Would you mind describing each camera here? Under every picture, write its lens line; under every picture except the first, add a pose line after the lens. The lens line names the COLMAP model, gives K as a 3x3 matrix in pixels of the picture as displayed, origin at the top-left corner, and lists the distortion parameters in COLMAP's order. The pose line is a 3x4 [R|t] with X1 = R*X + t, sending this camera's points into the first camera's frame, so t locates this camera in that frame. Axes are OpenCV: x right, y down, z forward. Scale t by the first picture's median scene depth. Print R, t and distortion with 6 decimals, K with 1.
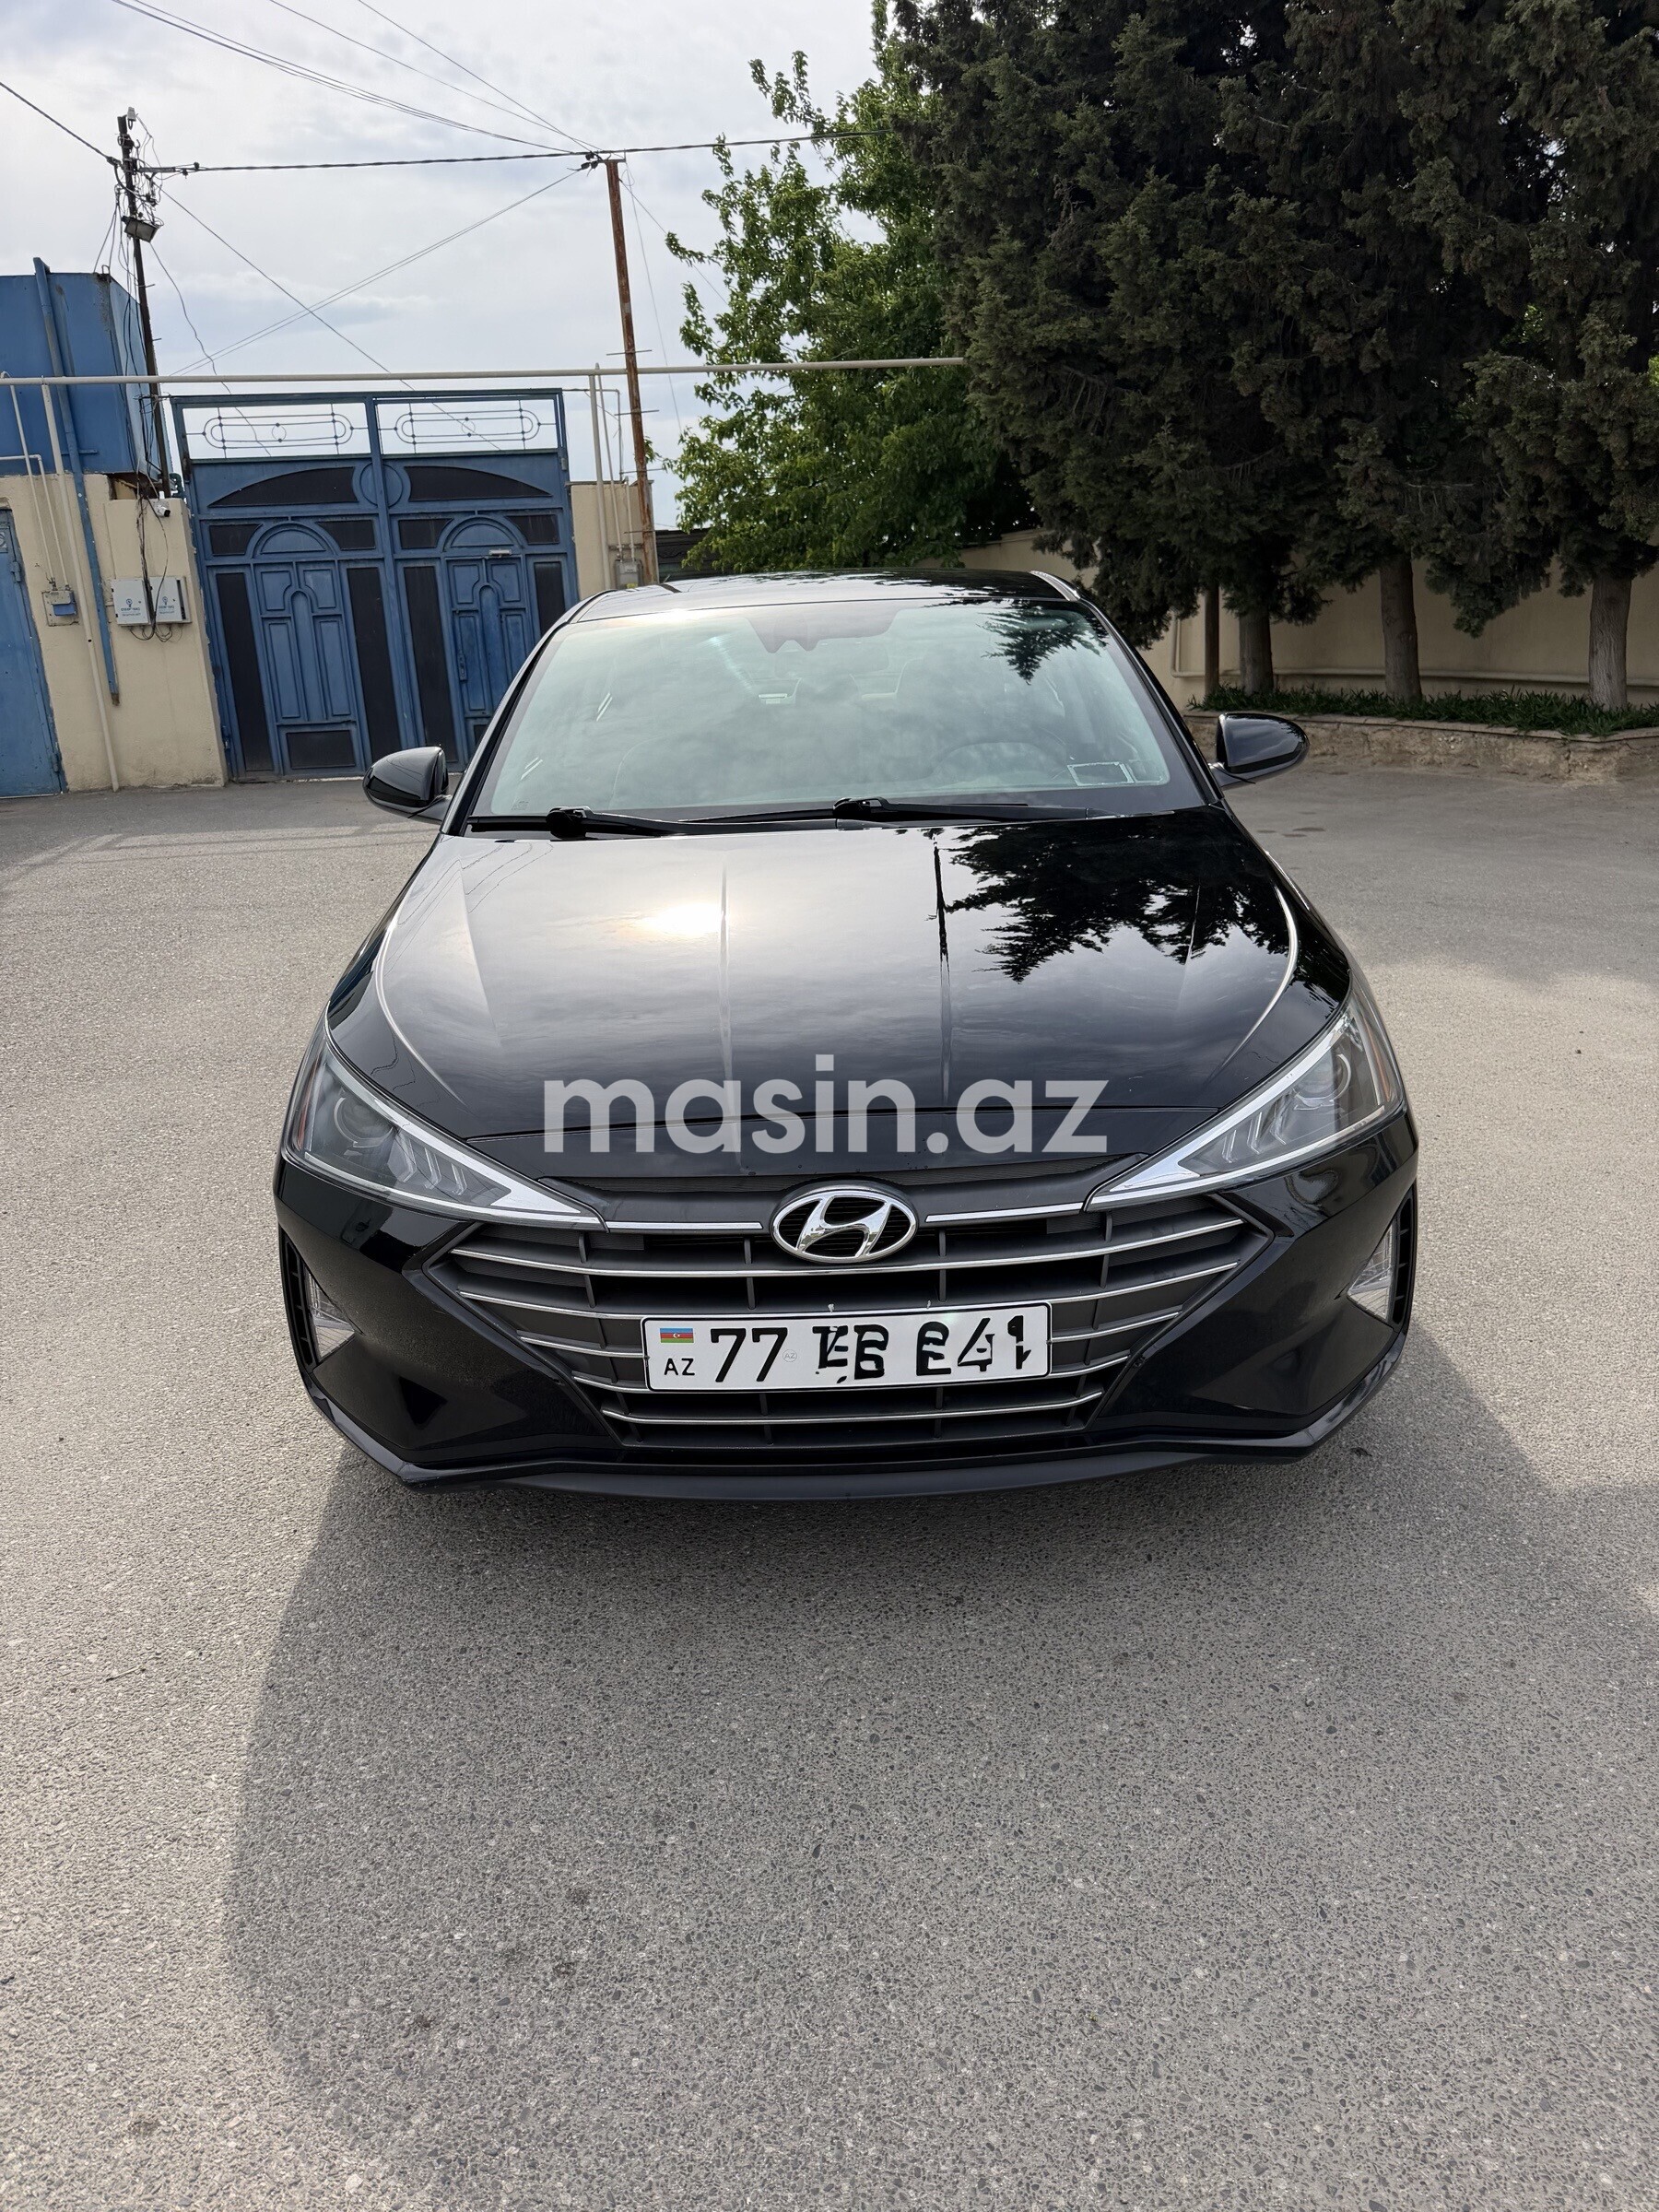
lens RADIAL K [[1563.0, 0, 829.5], [0, 1563.0, 1106.0], [0, 0, 1]] dist [0.001757, -0.001880]
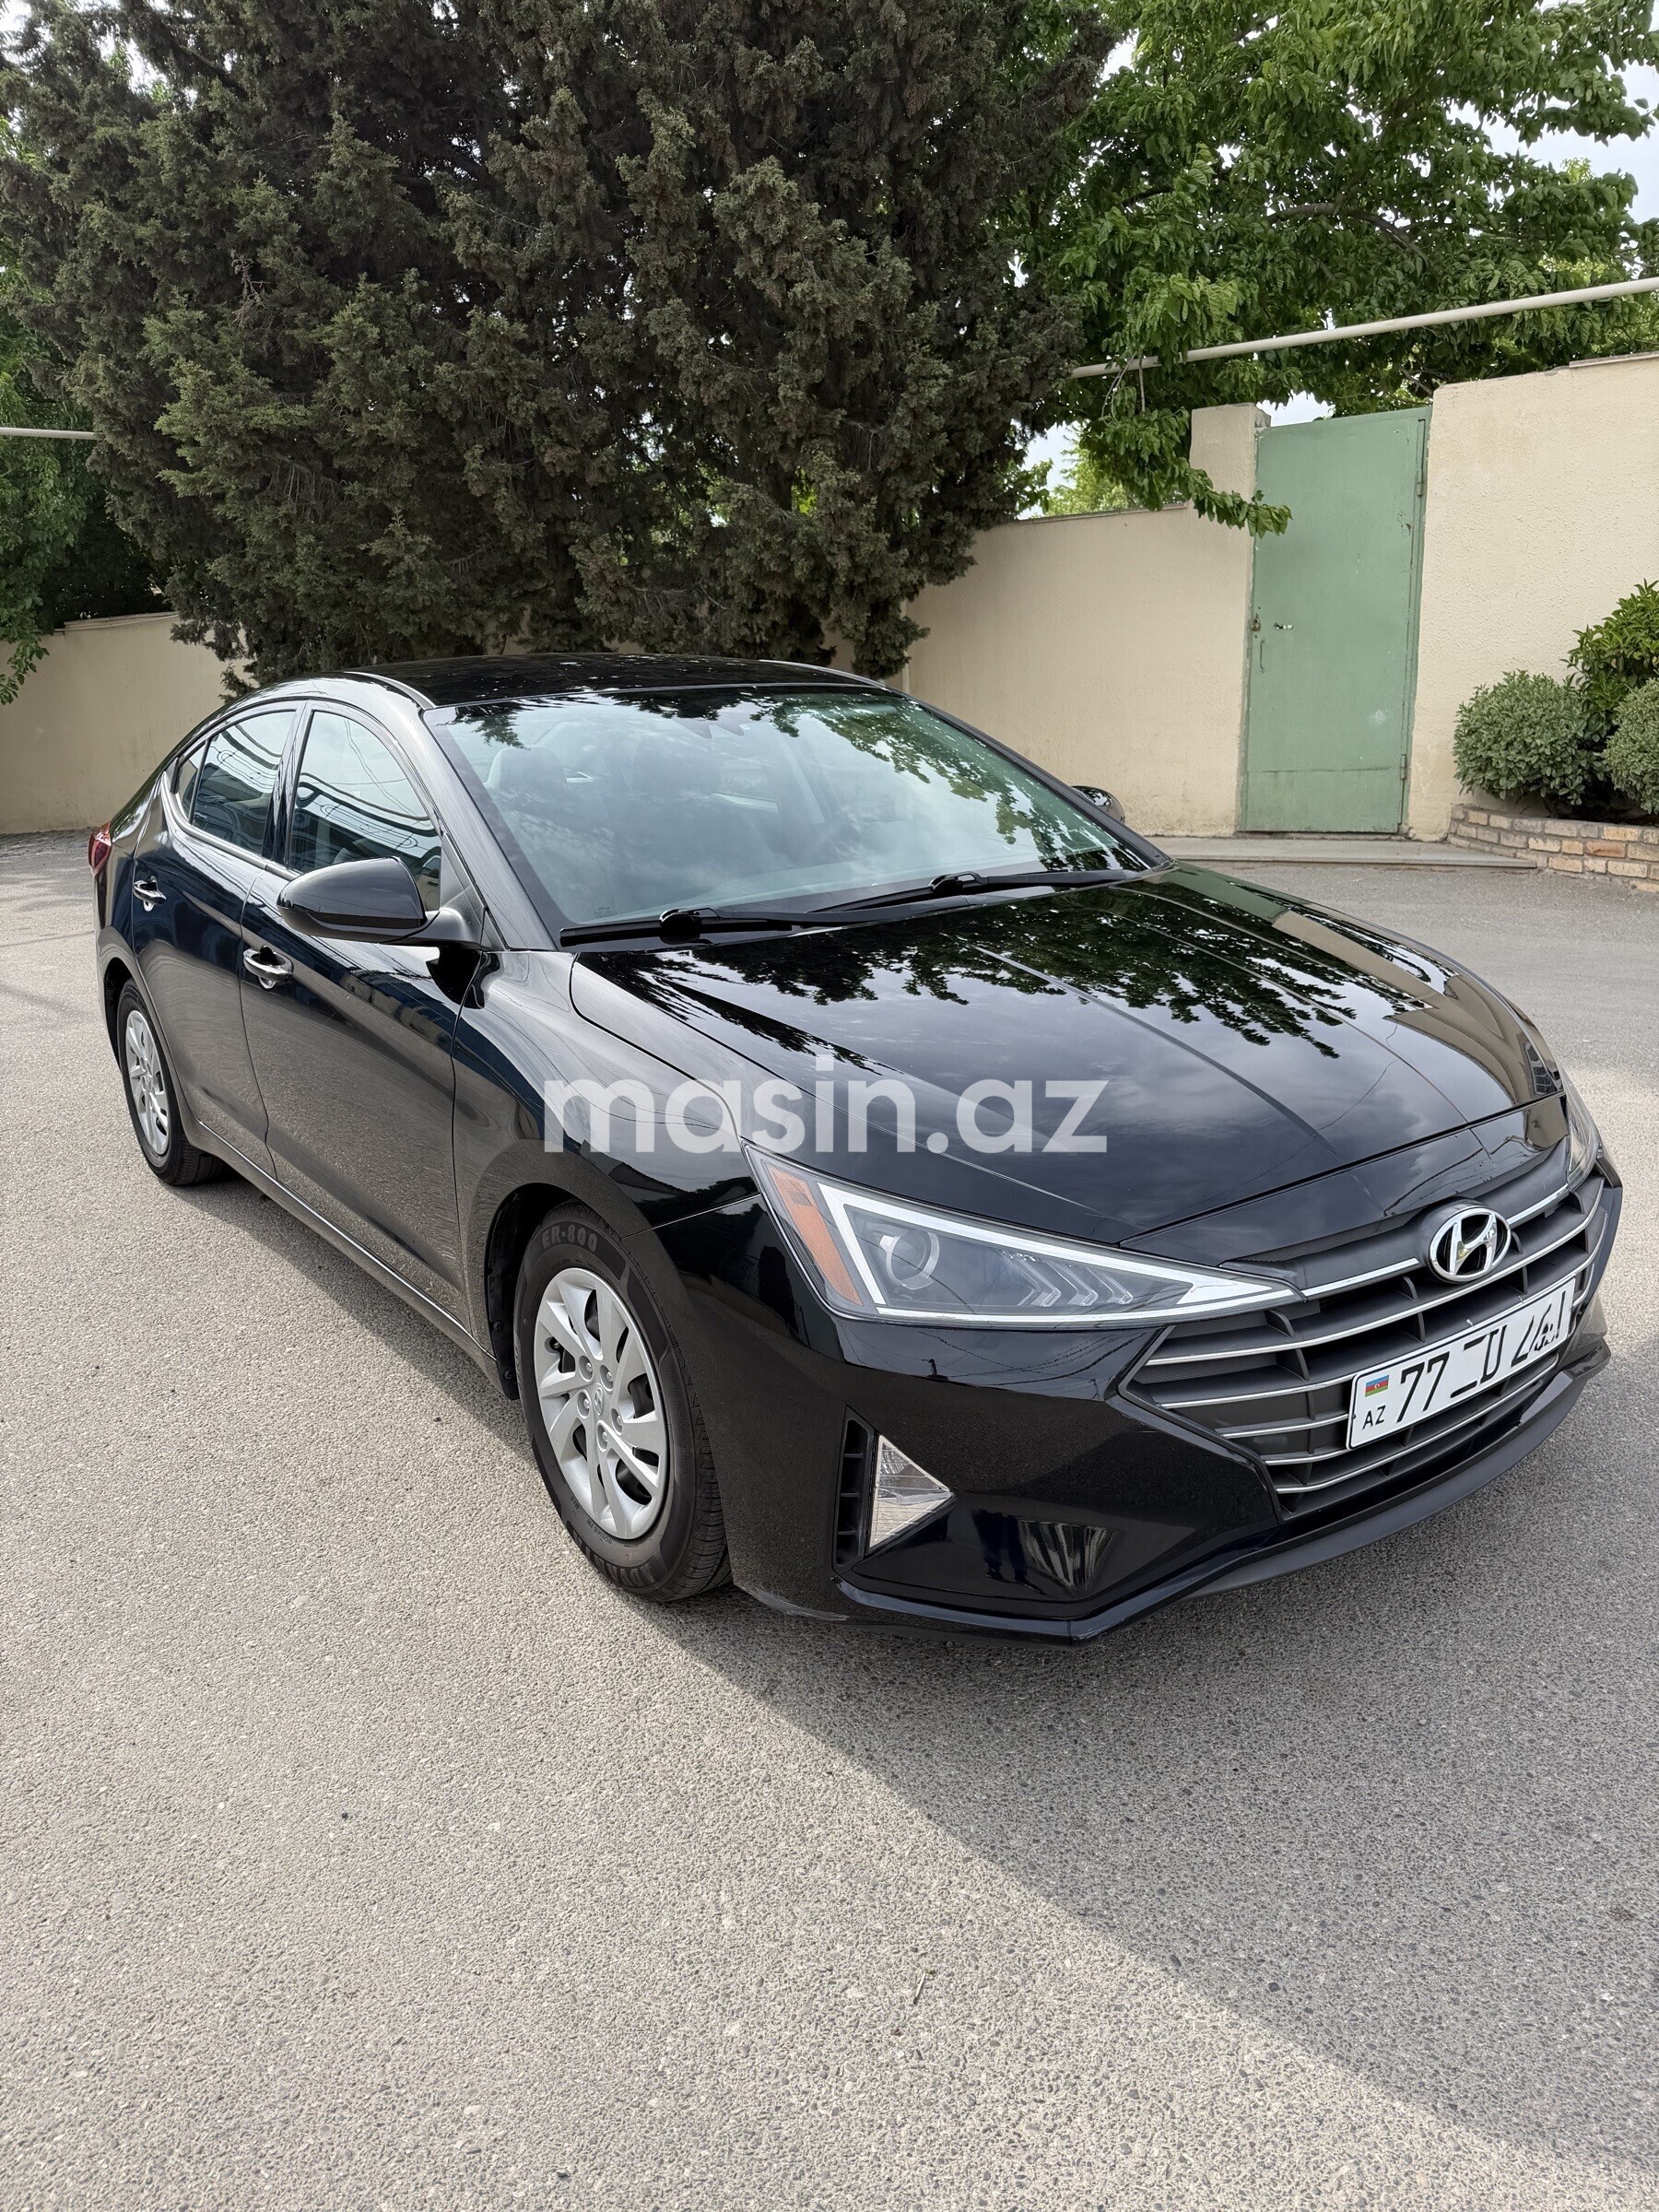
lens RADIAL K [[1540.4, 0, 792.0], [0, 1540.4, 1156.9], [0, 0, 1]] dist [-0.004143, -0.036767]
pose [[0.800110, -0.159574, 0.578238, -0.288182], [0.173918, 0.984273, 0.030976, -0.028528], [-0.574087, 0.075782, 0.815280, 0.121713]]
